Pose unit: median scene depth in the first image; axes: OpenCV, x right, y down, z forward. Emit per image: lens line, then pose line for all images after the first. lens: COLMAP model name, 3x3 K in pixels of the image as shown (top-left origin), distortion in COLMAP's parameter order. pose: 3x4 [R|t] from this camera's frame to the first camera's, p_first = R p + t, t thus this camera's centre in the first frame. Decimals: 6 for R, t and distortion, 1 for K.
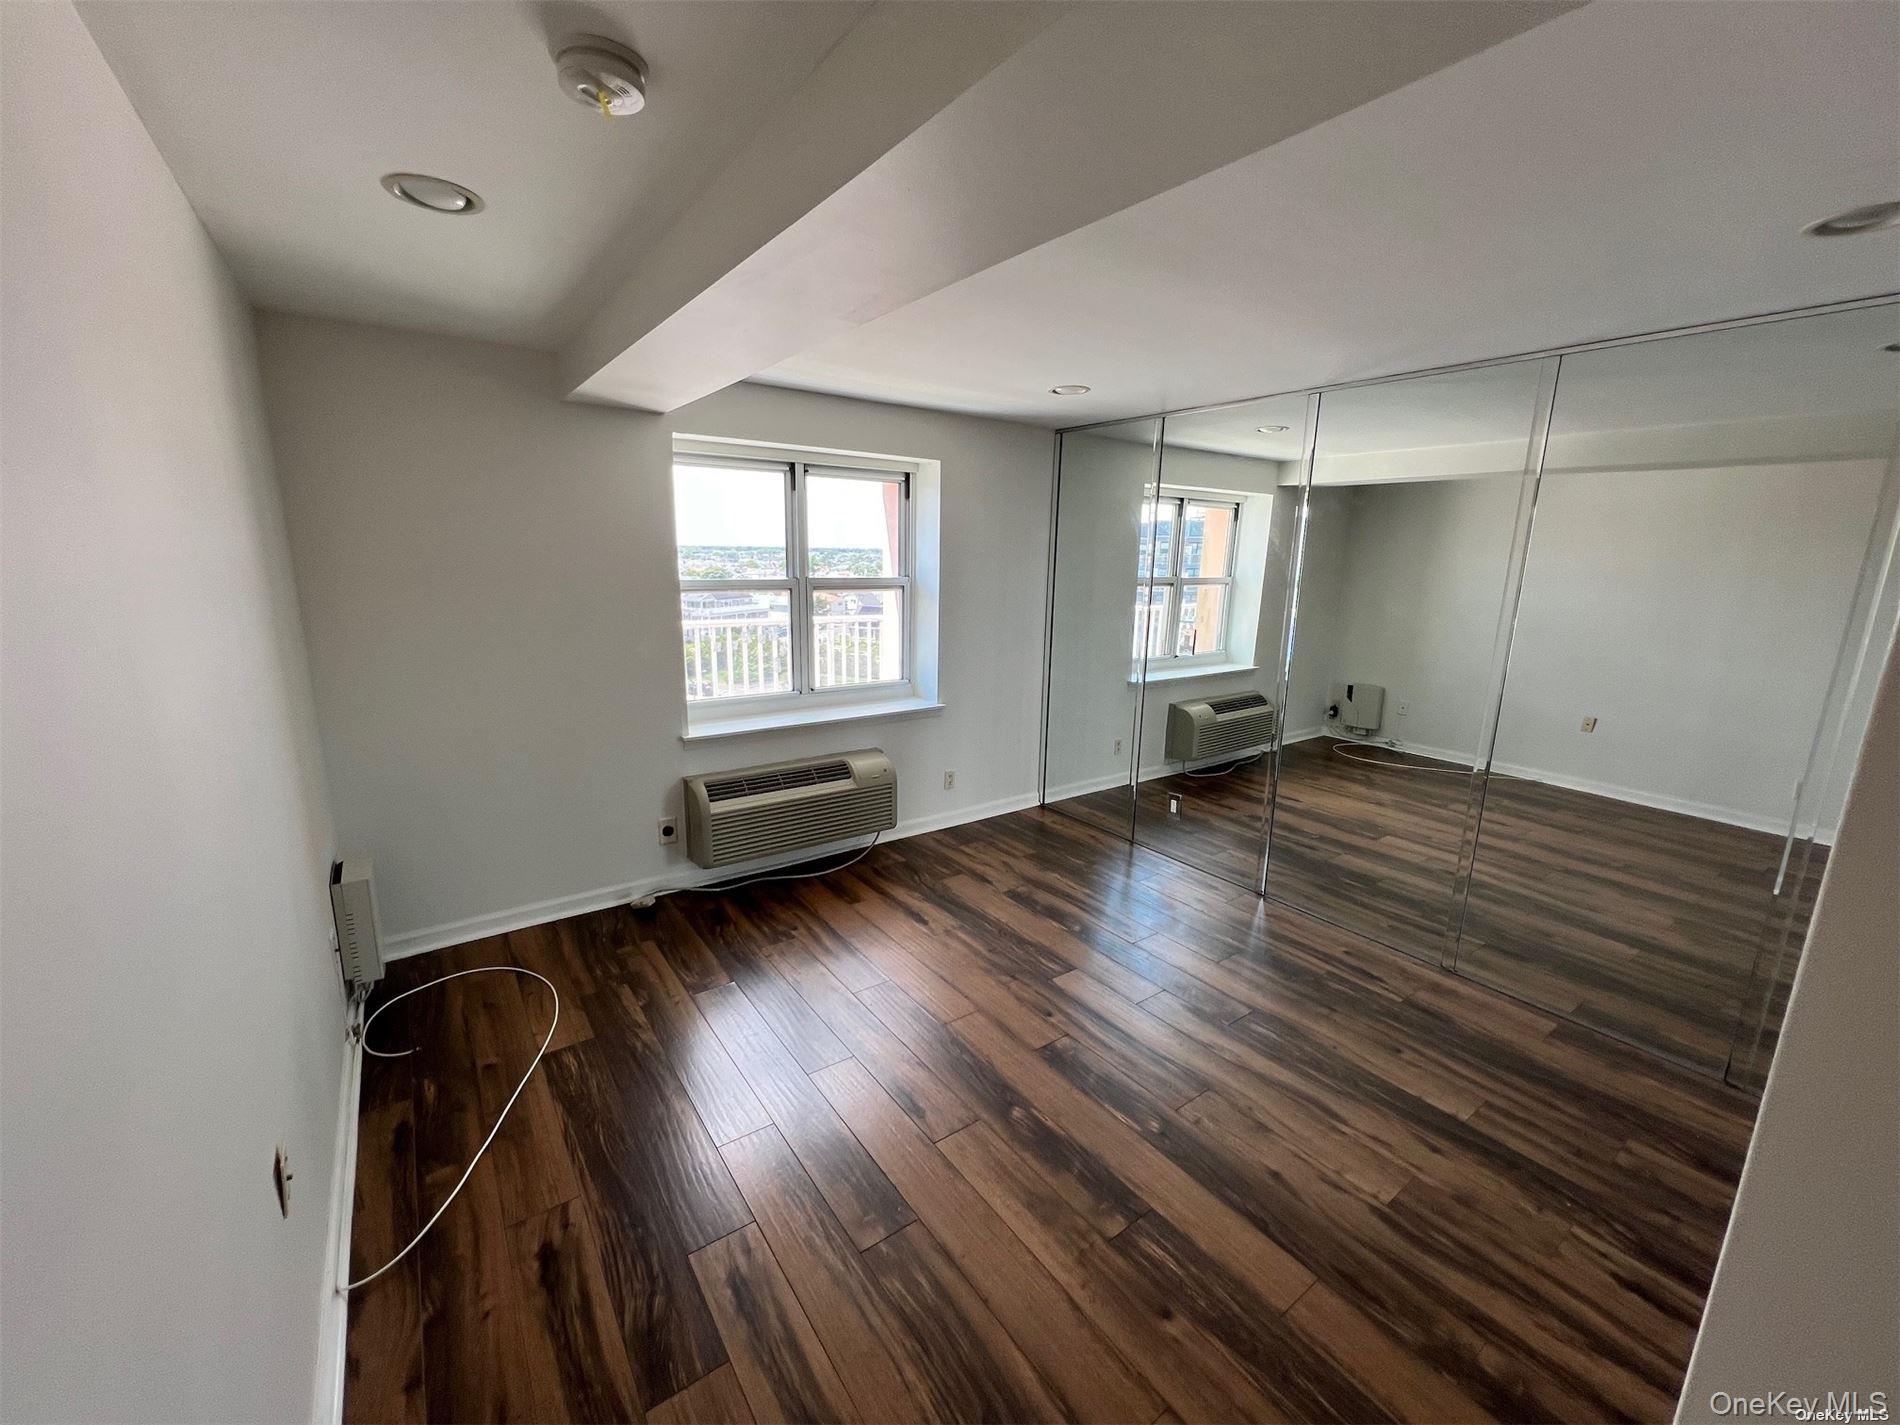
lens RADIAL K [[759.8, 0, 950.0], [0, 759.8, 712.5], [0, 0, 1]] dist [-0.001460, 0.000144]
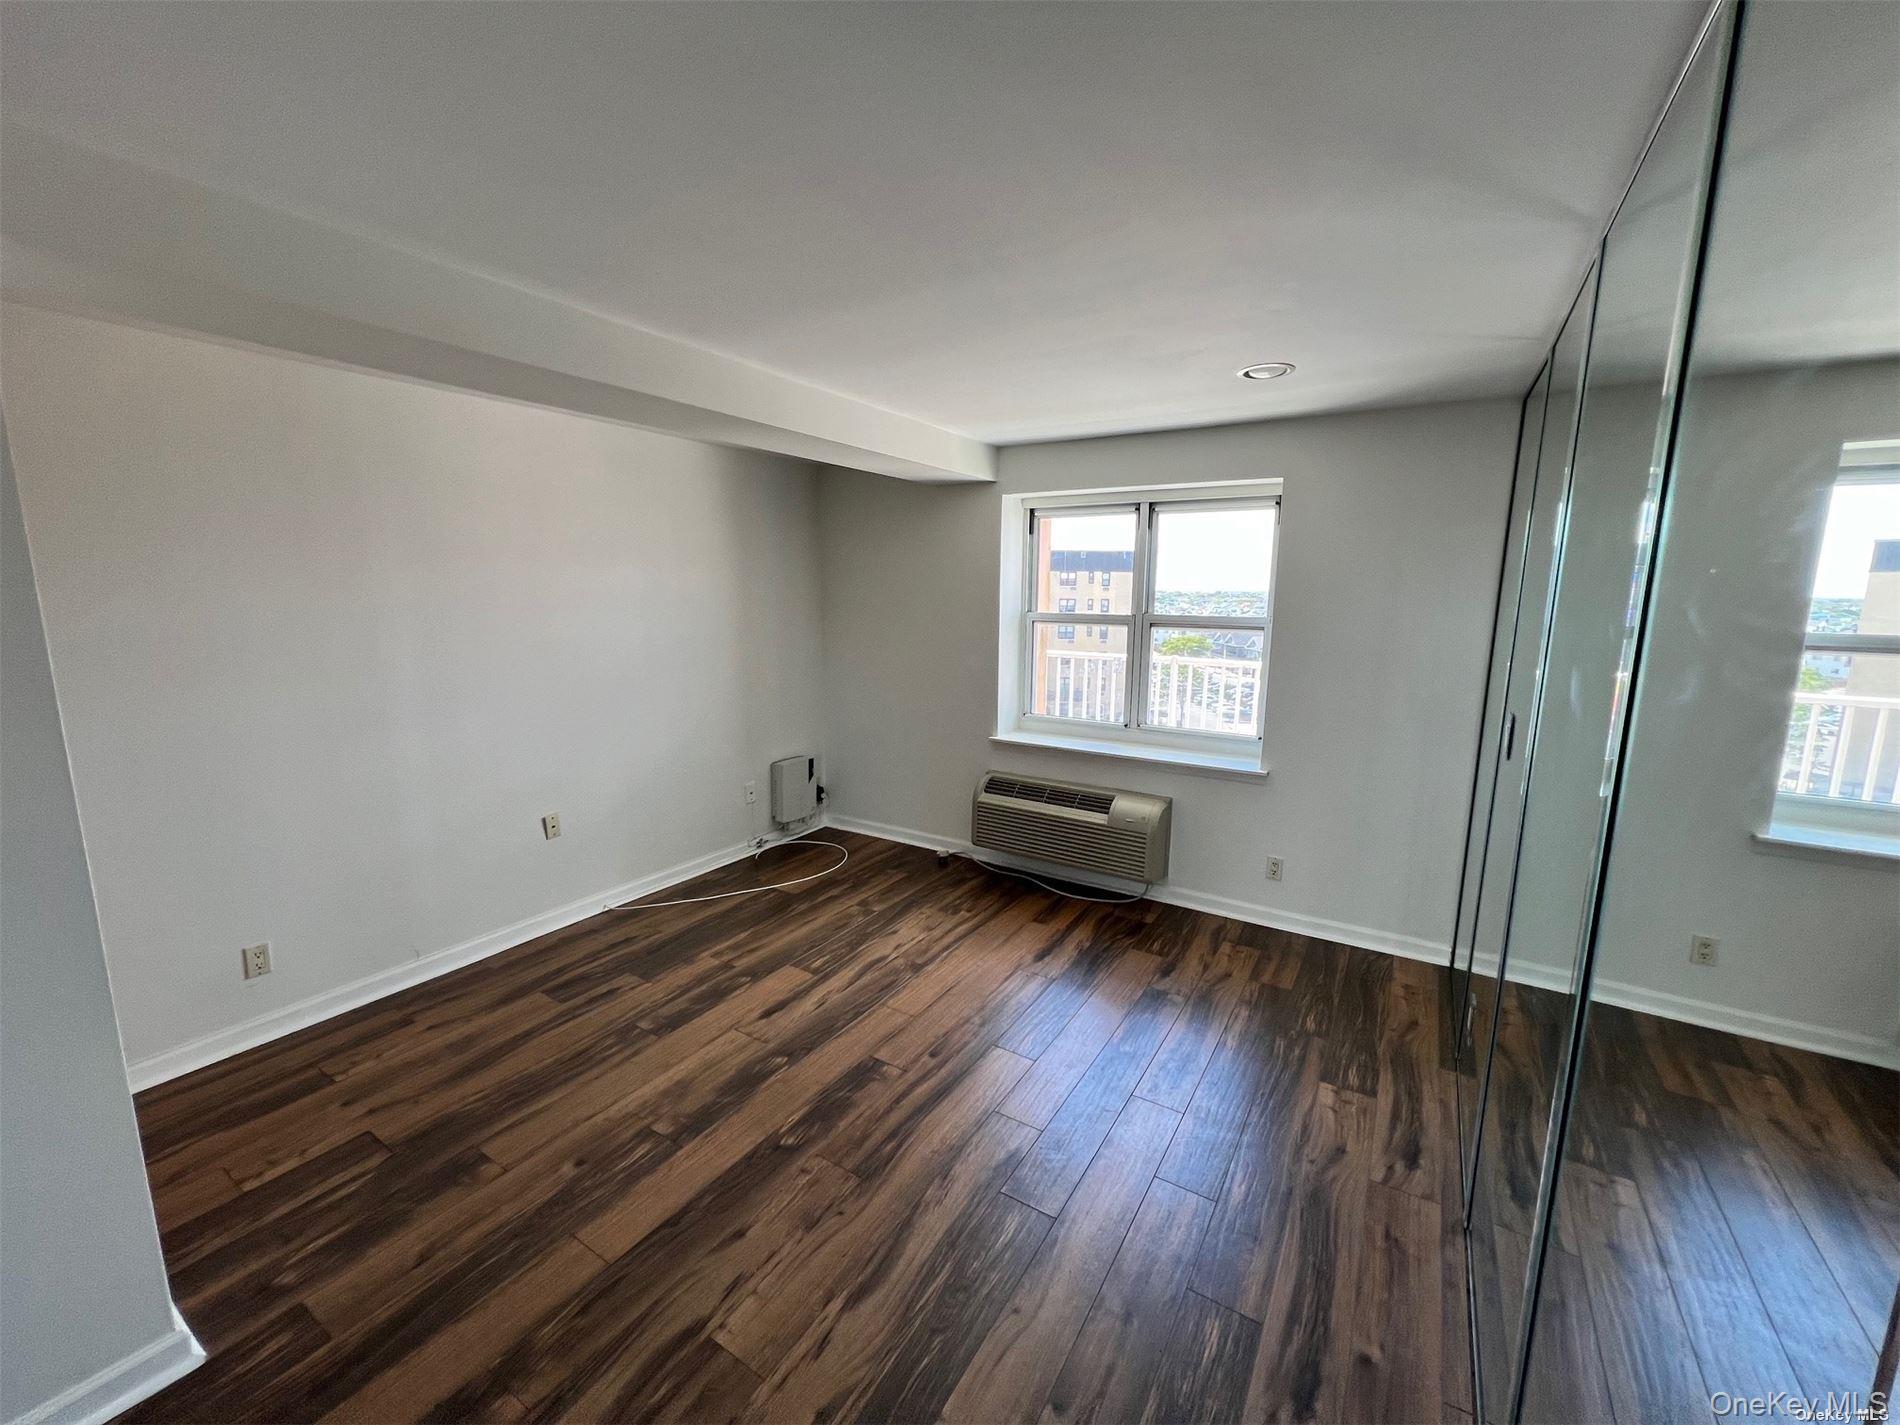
lens RADIAL K [[759.8, 0, 950.0], [0, 759.8, 712.5], [0, 0, 1]] dist [-0.001460, 0.000144]
pose [[0.374060, 0.134621, -0.917582, 0.749086], [-0.195561, 0.978611, 0.063852, -0.072347], [0.906551, 0.155559, 0.392386, 0.446448]]
